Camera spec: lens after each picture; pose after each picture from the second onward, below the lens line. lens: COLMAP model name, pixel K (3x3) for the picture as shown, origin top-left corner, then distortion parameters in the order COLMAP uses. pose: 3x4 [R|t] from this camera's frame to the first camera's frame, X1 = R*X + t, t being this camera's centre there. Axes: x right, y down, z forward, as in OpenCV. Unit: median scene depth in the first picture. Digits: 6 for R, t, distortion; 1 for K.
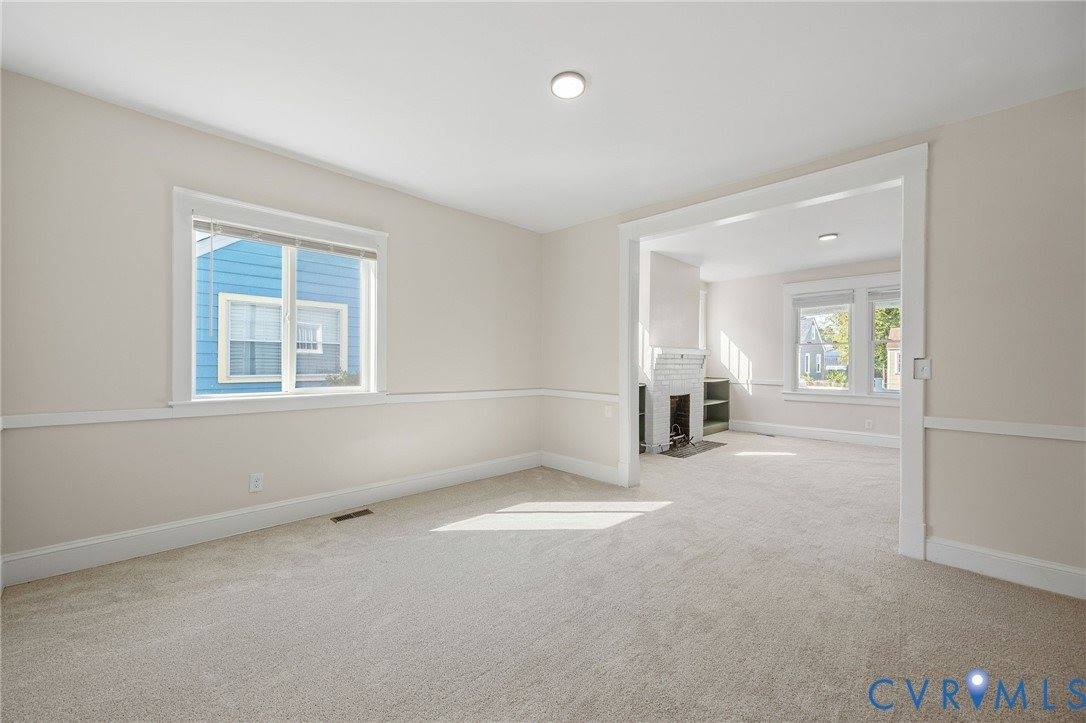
lens RADIAL K [[443.9, 0, 534.3], [0, 443.9, 356.2], [0, 0, 1]] dist [0.011444, -0.000314]
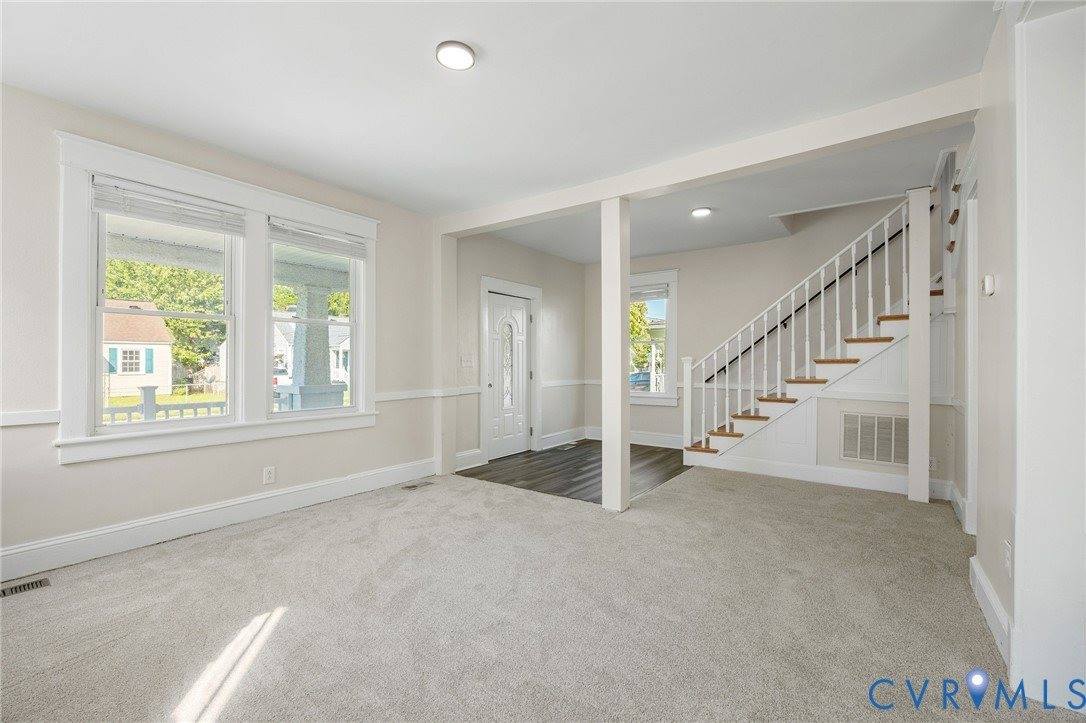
lens RADIAL K [[451.5, 0, 541.3], [0, 451.5, 367.9], [0, 0, 1]] dist [-0.008179, 0.000087]
pose [[-0.149597, -0.017107, 0.988599, 0.186217], [-0.012752, 0.999801, 0.015371, 0.014324], [-0.988665, -0.010308, -0.149786, 0.802211]]
